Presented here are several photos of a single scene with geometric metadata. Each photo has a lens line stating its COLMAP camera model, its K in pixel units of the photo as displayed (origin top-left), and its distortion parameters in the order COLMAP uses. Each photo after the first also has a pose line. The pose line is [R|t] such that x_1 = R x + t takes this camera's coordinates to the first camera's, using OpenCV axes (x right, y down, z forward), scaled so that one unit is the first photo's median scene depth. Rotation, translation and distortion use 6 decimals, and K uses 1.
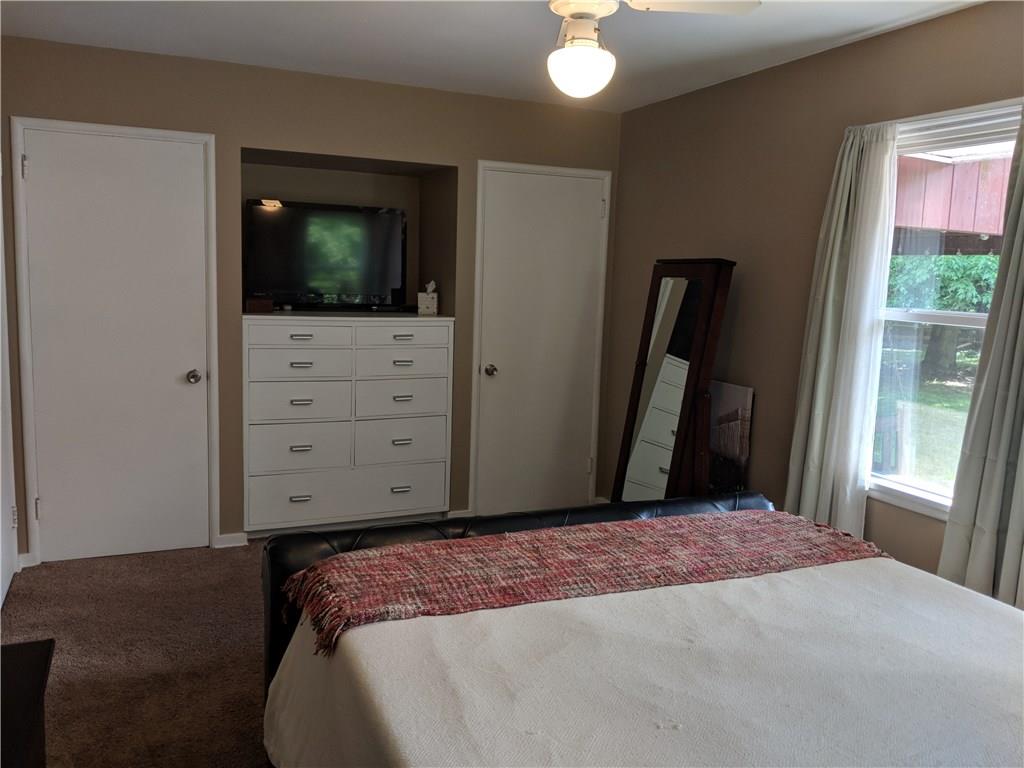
lens RADIAL K [[813.5, 0, 508.5], [0, 813.5, 386.5], [0, 0, 1]] dist [0.017593, -0.047870]
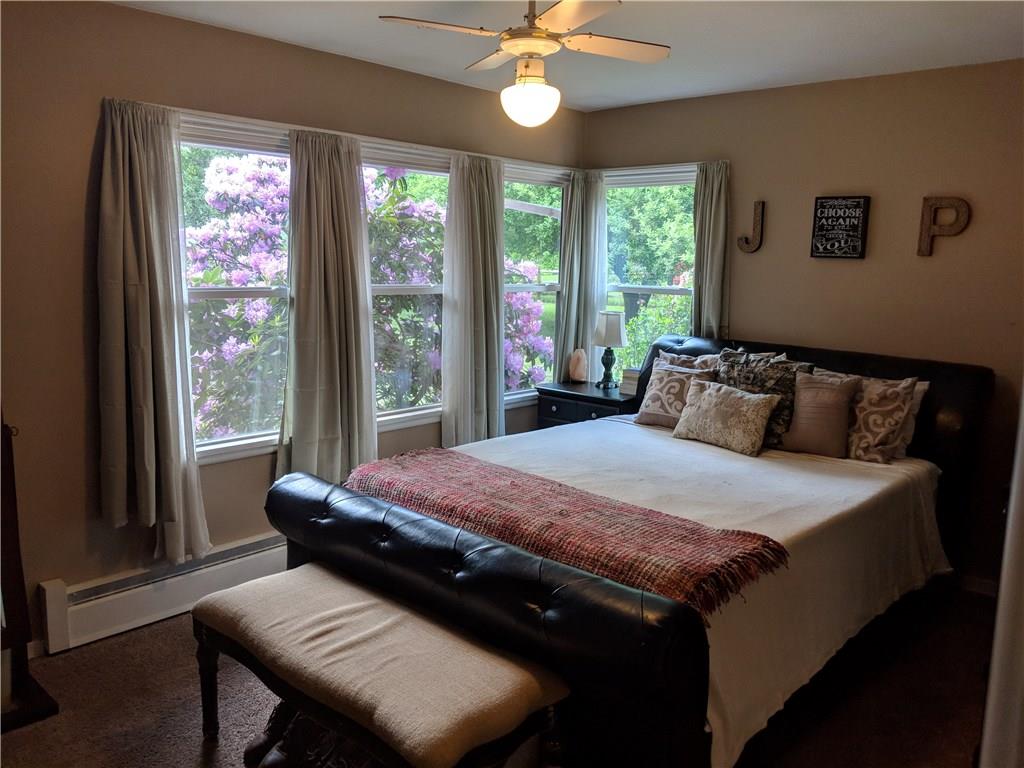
lens RADIAL K [[813.5, 0, 509.1], [0, 813.5, 383.5], [0, 0, 1]] dist [0.017593, -0.047870]
pose [[-0.386927, -0.183785, 0.903610, -1.030389], [0.102032, 0.965386, 0.240040, -0.289158], [-0.916448, 0.185075, -0.354781, 1.554085]]
